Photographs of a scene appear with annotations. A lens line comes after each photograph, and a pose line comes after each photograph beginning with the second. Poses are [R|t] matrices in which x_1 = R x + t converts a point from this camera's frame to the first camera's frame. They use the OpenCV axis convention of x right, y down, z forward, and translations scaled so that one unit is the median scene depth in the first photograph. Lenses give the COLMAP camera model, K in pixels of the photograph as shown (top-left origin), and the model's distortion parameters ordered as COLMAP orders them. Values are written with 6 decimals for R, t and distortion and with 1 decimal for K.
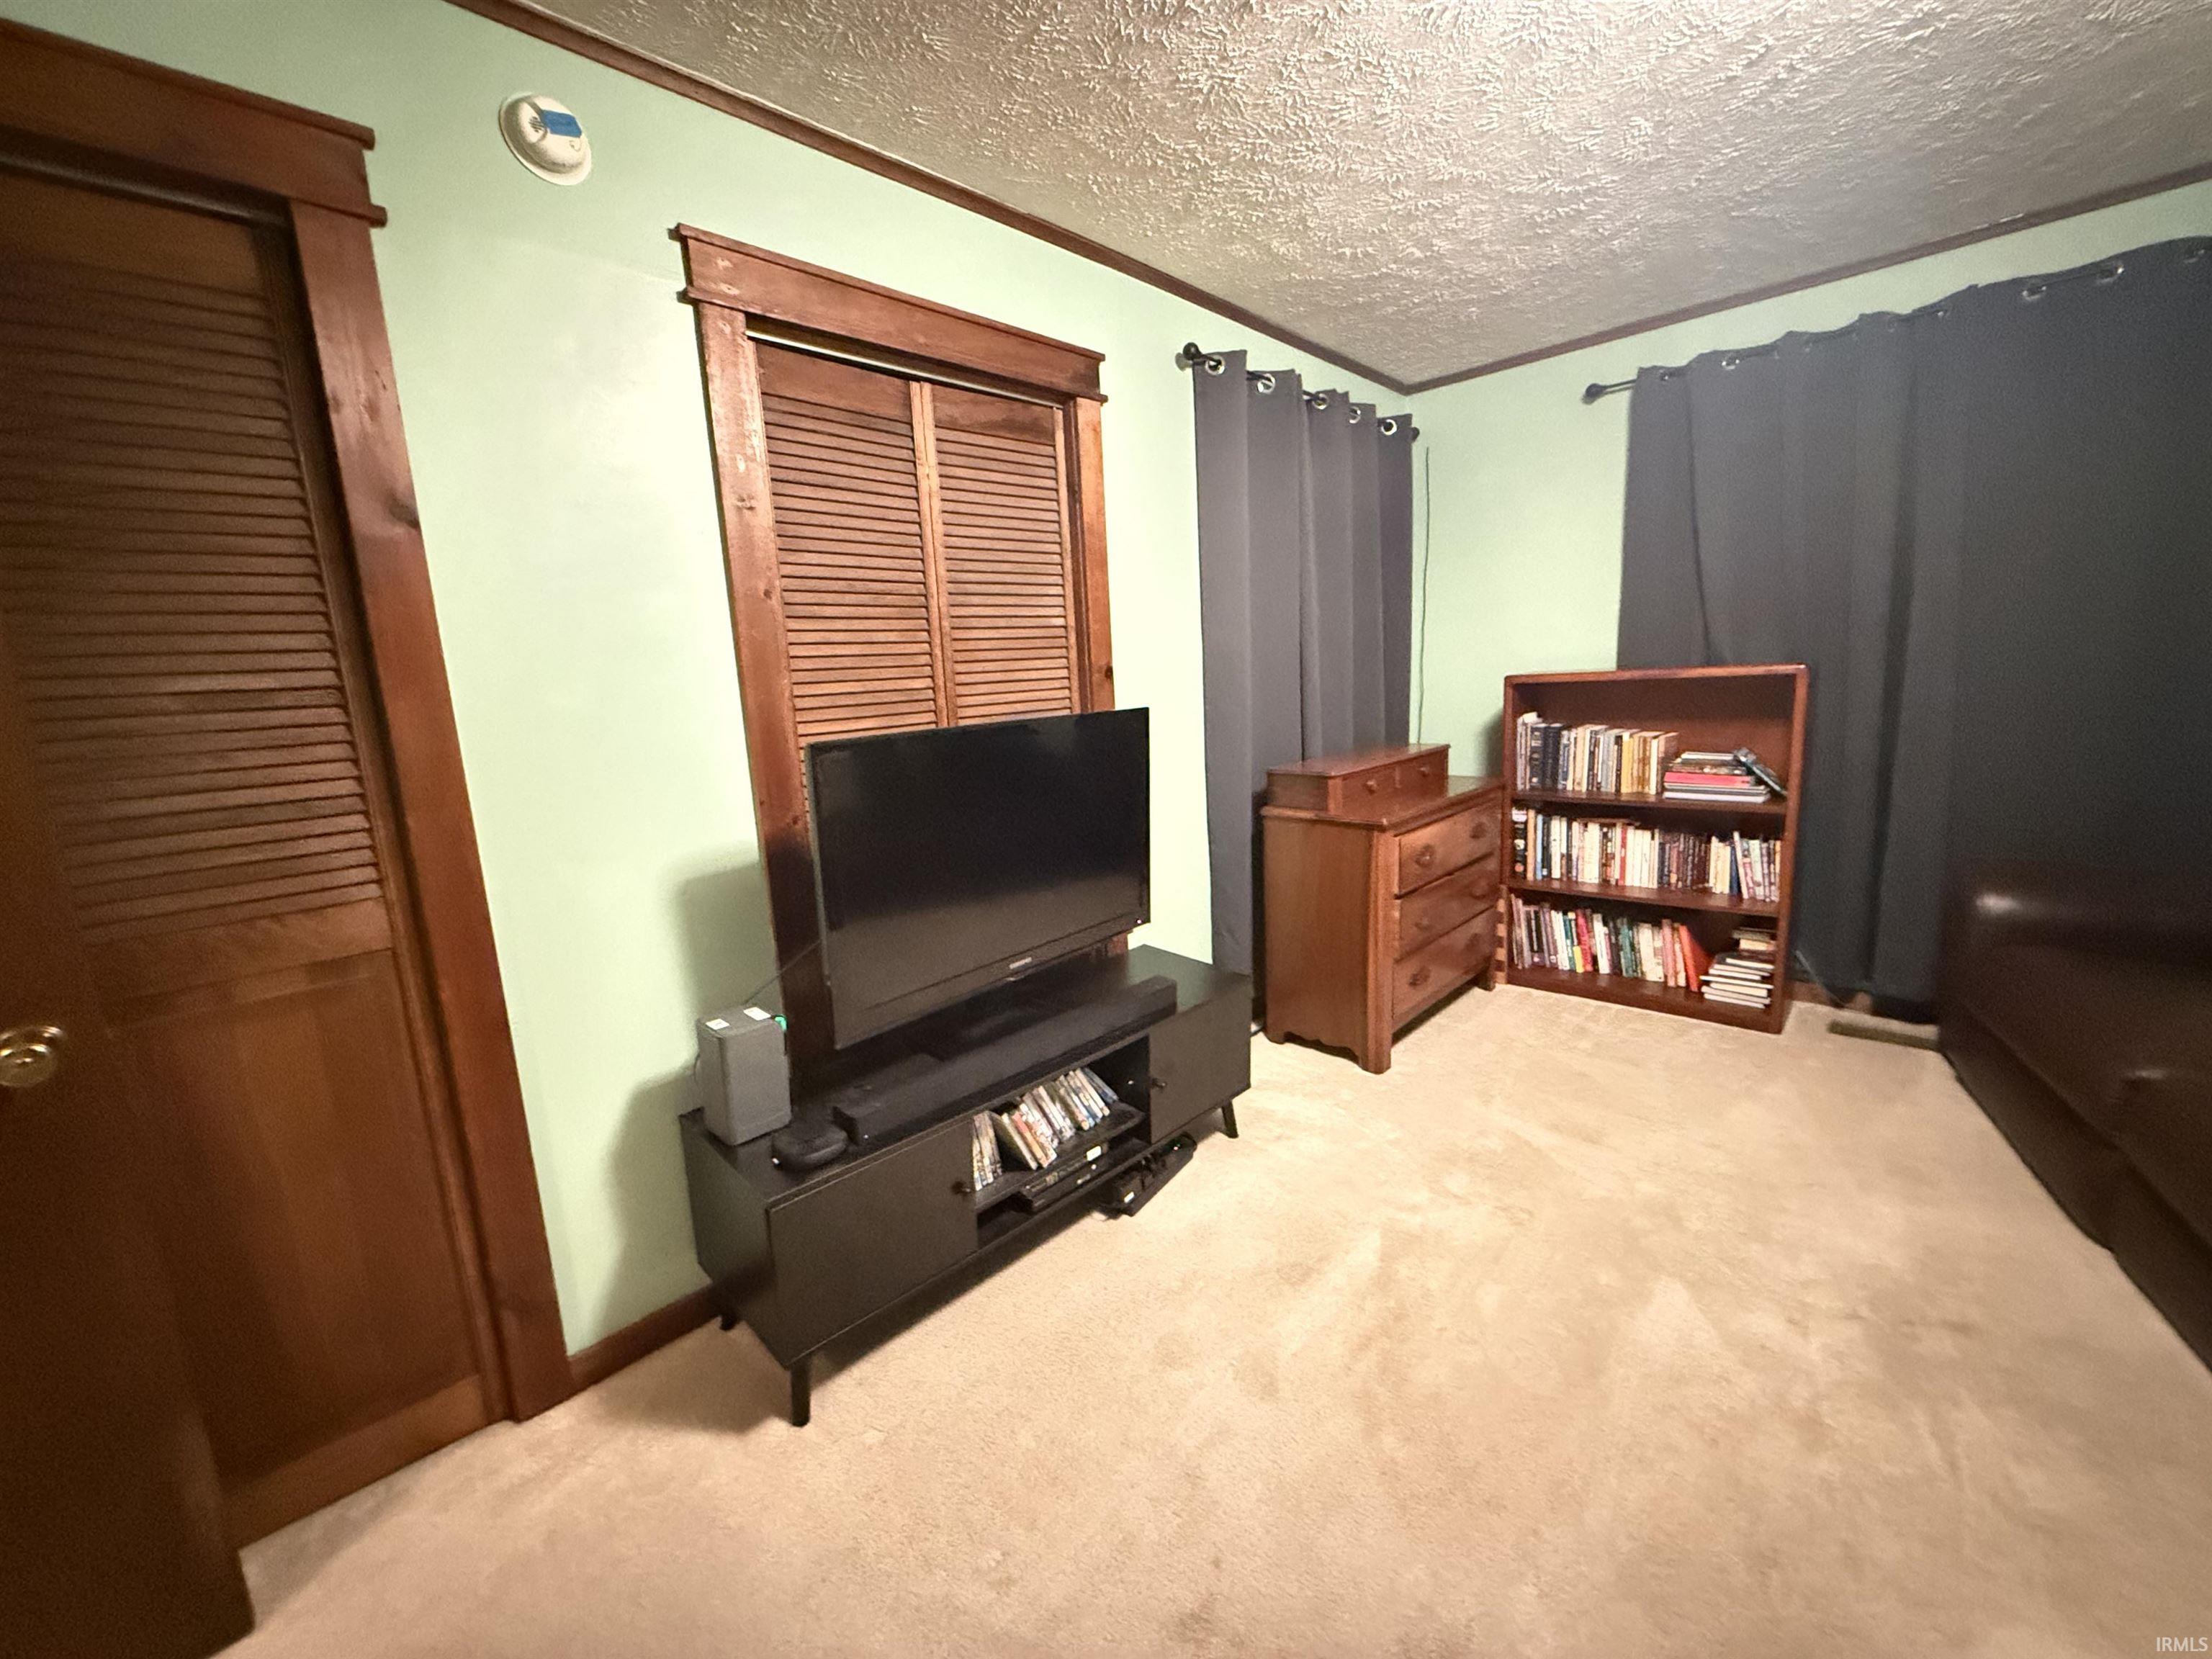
lens RADIAL K [[879.3, 0, 1098.7], [0, 879.3, 825.7], [0, 0, 1]] dist [-0.002735, -0.000026]
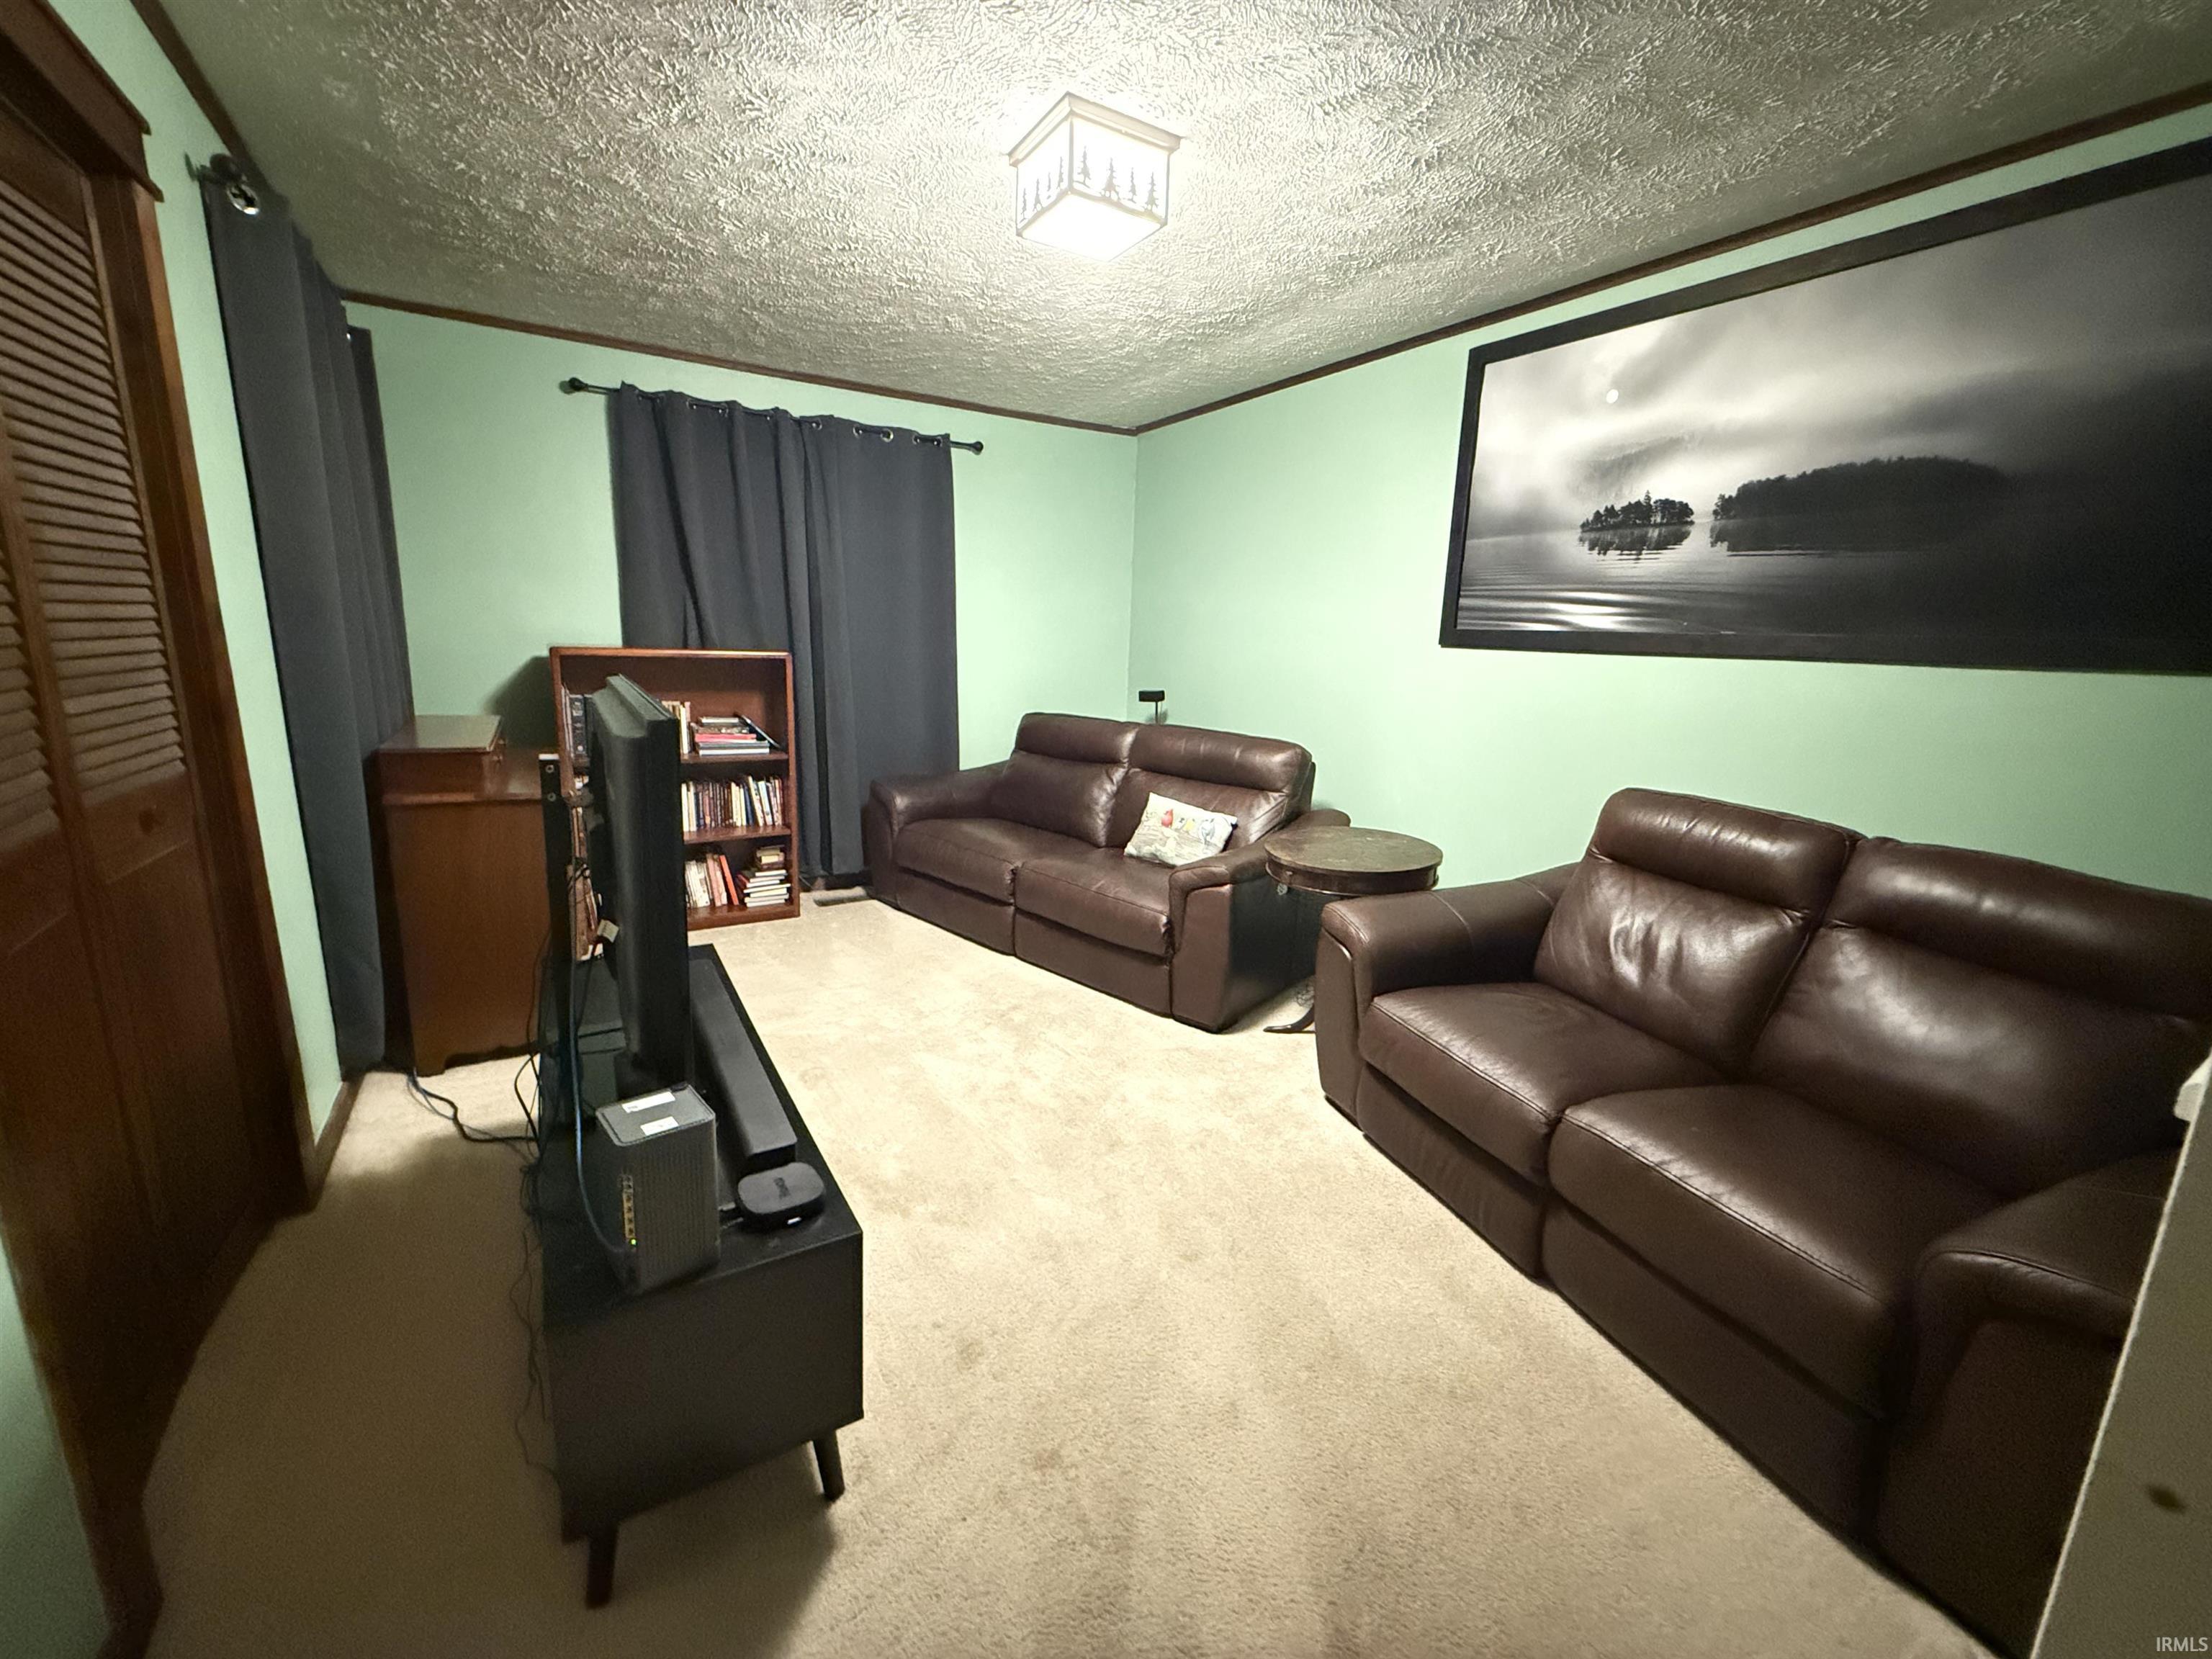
lens RADIAL K [[879.3, 0, 1106.4], [0, 879.3, 822.7], [0, 0, 1]] dist [-0.002735, -0.000026]
pose [[0.239551, -0.138158, 0.961003, -0.429838], [0.113423, 0.987028, 0.113626, -0.014258], [-0.964236, 0.081780, 0.252114, 0.158953]]
